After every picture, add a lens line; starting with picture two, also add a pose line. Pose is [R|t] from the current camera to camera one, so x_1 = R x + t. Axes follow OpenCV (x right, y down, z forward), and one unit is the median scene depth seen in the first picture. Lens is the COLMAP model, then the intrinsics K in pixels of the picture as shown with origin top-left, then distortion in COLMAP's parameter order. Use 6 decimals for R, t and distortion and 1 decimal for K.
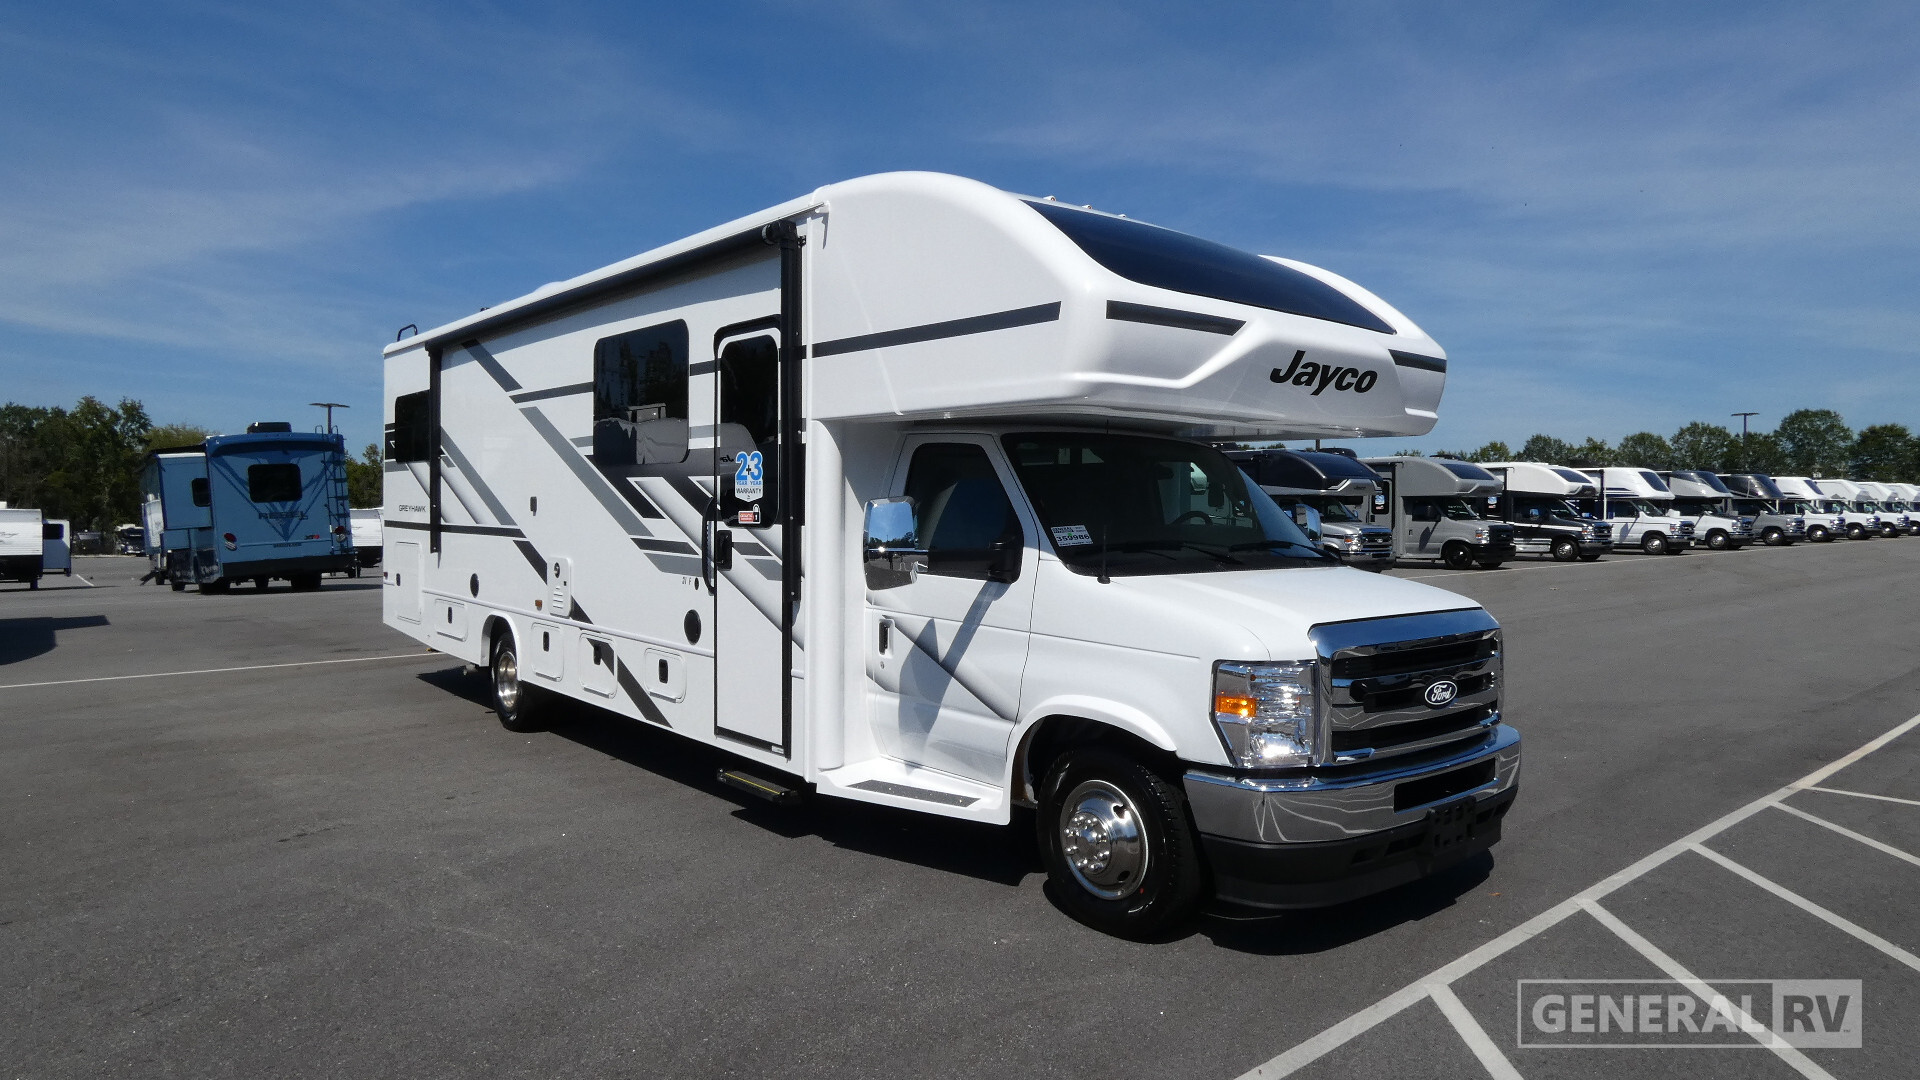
lens RADIAL K [[1163.0, 0, 961.5], [0, 1163.0, 524.5], [0, 0, 1]] dist [0.042810, 0.000235]
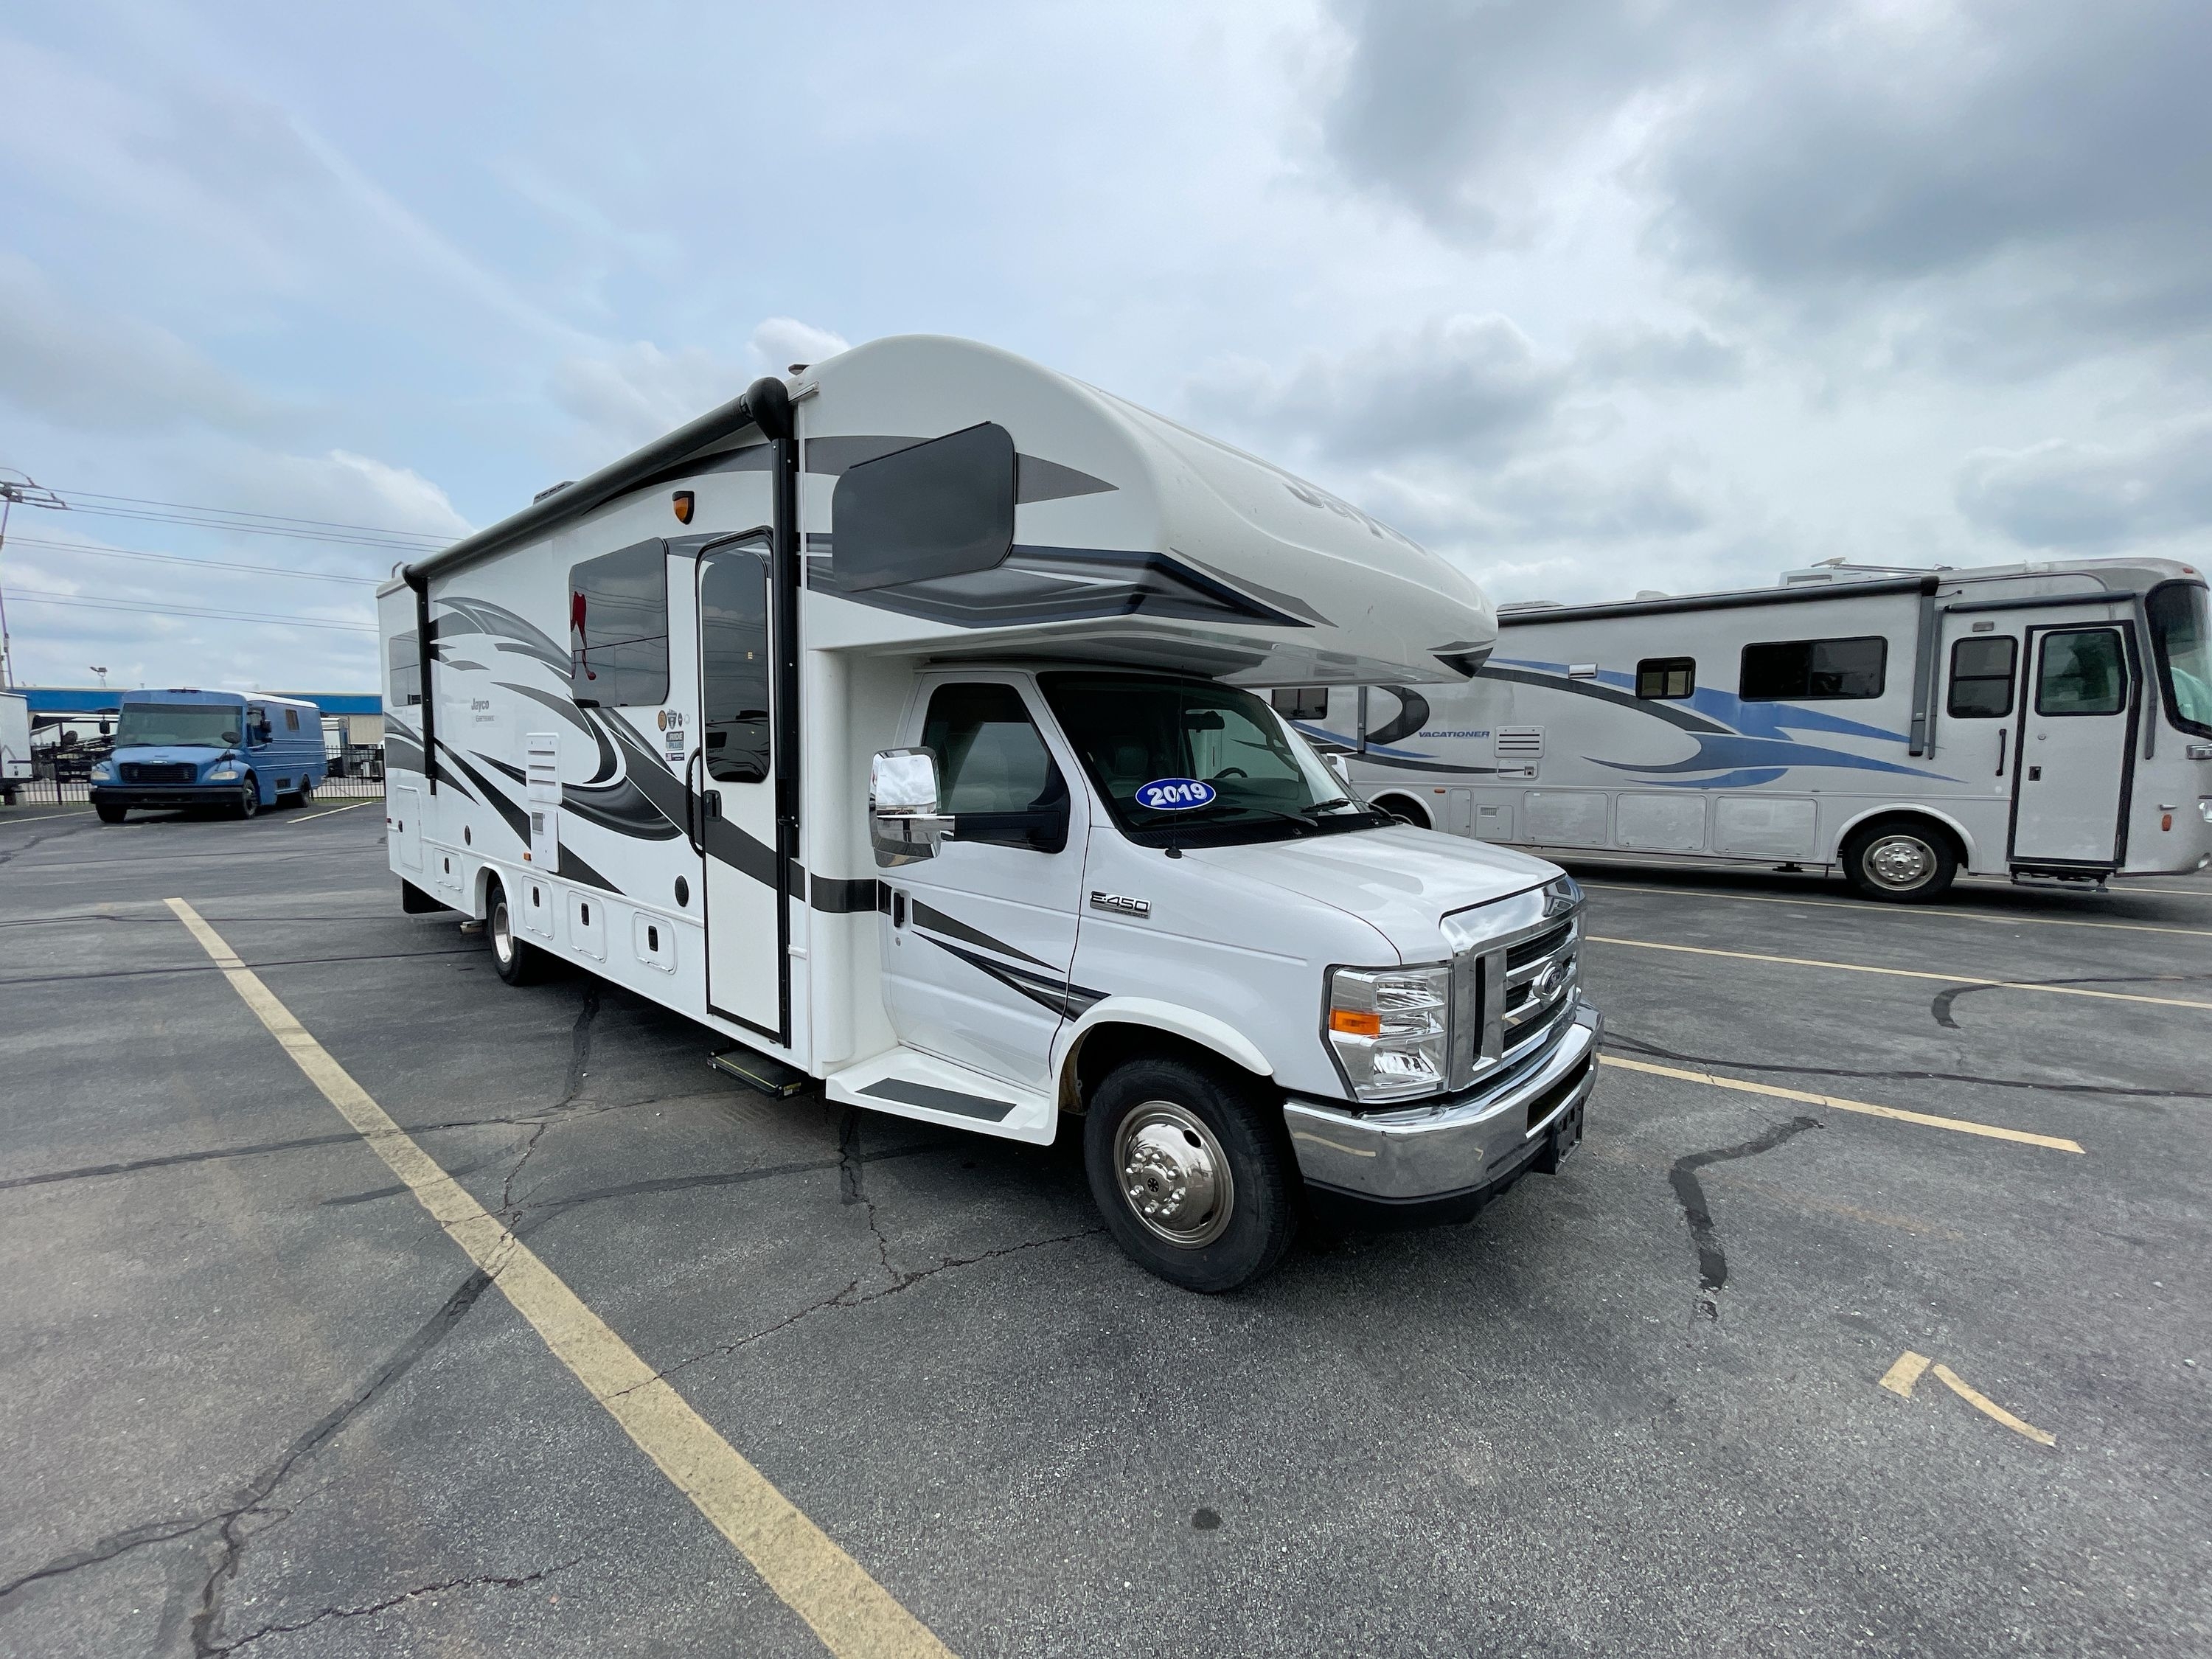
lens RADIAL K [[982.6, 0, 1086.7], [0, 982.6, 842.9], [0, 0, 1]] dist [-0.025261, -0.000002]
pose [[0.993002, -0.003233, 0.118052, -0.016066], [-0.005956, 0.996983, 0.077398, -0.011392], [-0.117946, -0.077559, 0.989987, 0.306822]]
